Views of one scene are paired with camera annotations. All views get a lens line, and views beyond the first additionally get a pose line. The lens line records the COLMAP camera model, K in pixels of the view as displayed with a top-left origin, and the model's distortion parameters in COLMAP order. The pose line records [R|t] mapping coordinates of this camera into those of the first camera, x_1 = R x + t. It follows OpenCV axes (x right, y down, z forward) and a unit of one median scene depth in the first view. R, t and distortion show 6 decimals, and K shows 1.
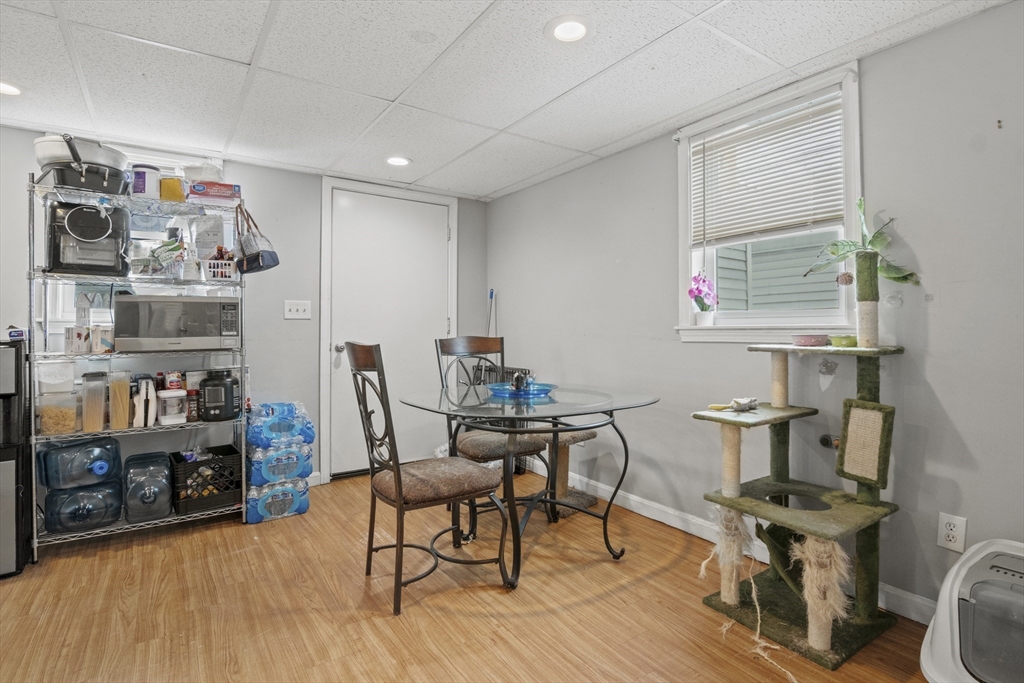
lens RADIAL K [[507.0, 0, 510.9], [0, 507.0, 331.7], [0, 0, 1]] dist [-0.021889, -0.001026]
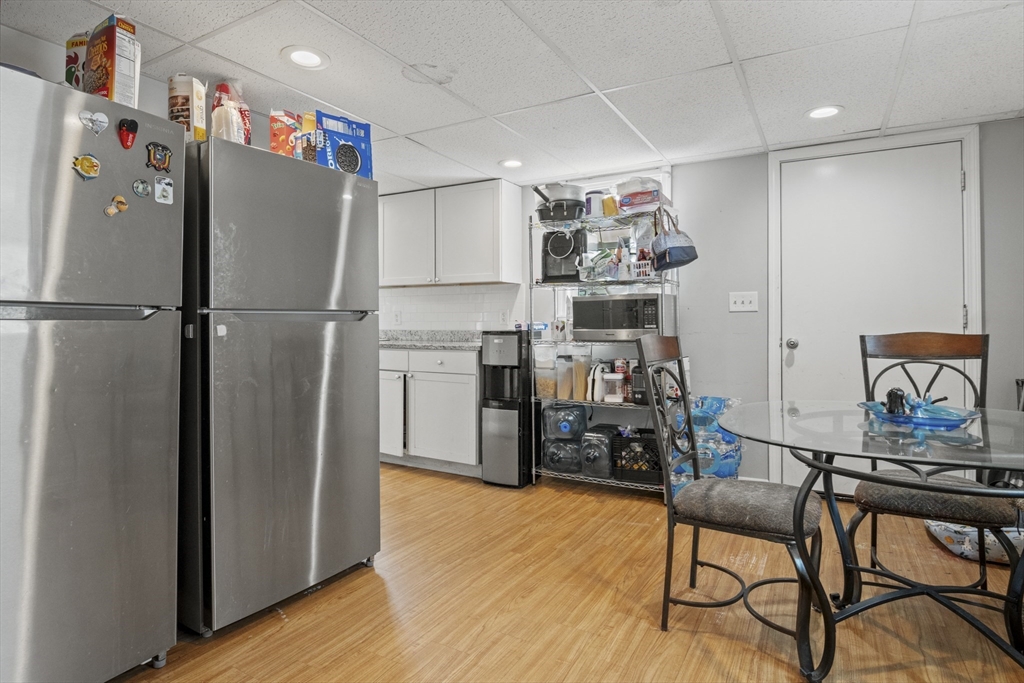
lens RADIAL K [[547.2, 0, 520.4], [0, 547.2, 320.5], [0, 0, 1]] dist [-0.013282, -0.000997]
pose [[0.447715, -0.004691, -0.894164, 0.405249], [-0.001027, 0.999983, -0.005761, -0.002649], [0.894176, 0.003498, 0.447703, 0.225661]]
